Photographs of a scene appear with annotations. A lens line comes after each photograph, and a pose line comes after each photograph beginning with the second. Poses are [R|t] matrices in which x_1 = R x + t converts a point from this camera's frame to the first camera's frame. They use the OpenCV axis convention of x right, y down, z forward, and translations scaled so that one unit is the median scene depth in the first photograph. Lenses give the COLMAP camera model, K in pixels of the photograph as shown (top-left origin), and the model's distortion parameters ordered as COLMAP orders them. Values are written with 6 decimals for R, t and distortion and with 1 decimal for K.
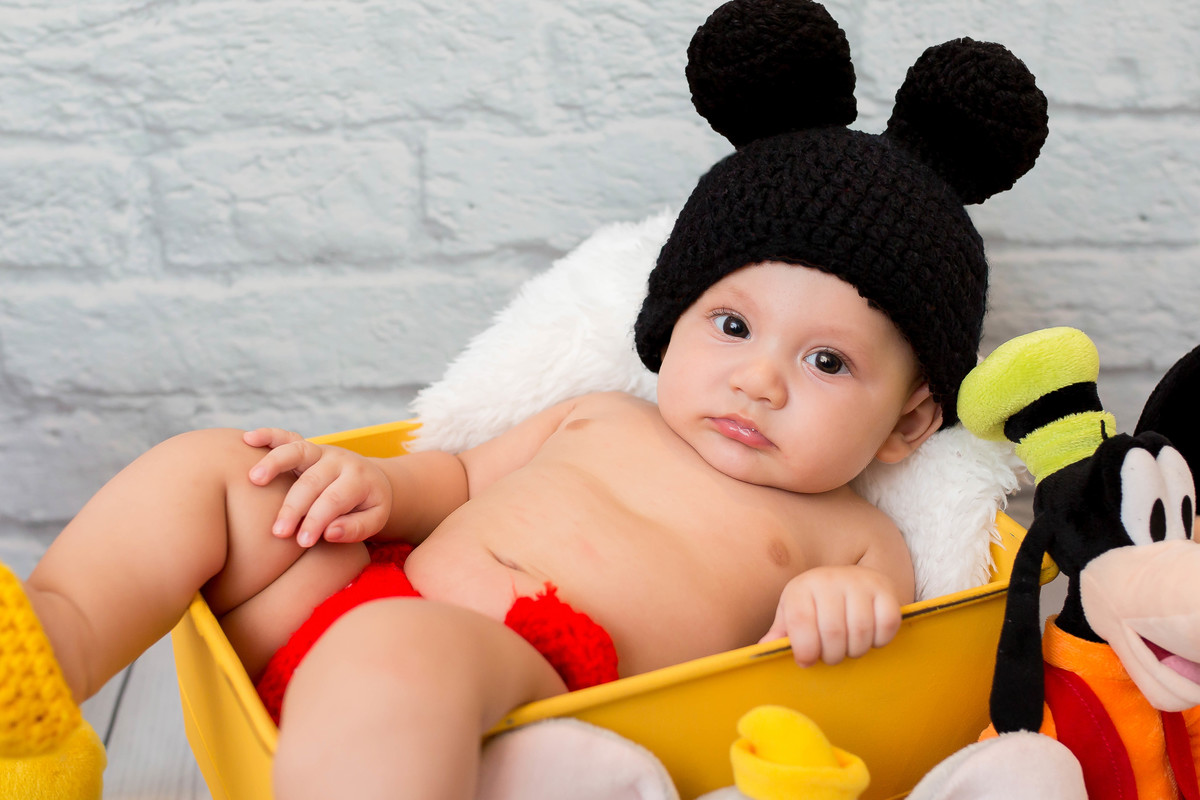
lens RADIAL K [[1548.7, 0, 606.2], [0, 1548.7, 406.2], [0, 0, 1]] dist [-0.045440, 0.091597]
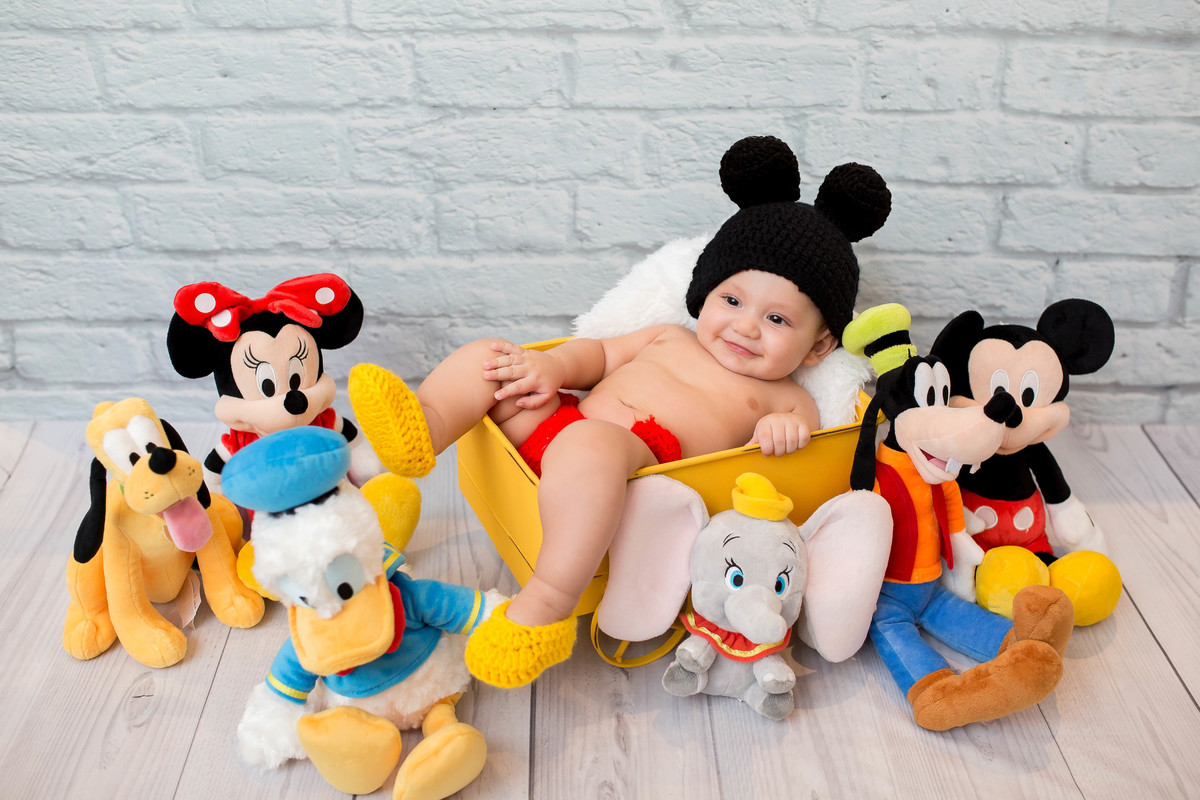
lens RADIAL K [[1142.3, 0, 608.9], [0, 1142.3, 377.6], [0, 0, 1]] dist [-0.024865, 0.048746]
pose [[0.999542, 0.030113, -0.002947, -0.066797], [-0.029881, 0.997734, 0.060287, -0.025390], [0.004755, -0.060171, 0.998177, -0.440398]]
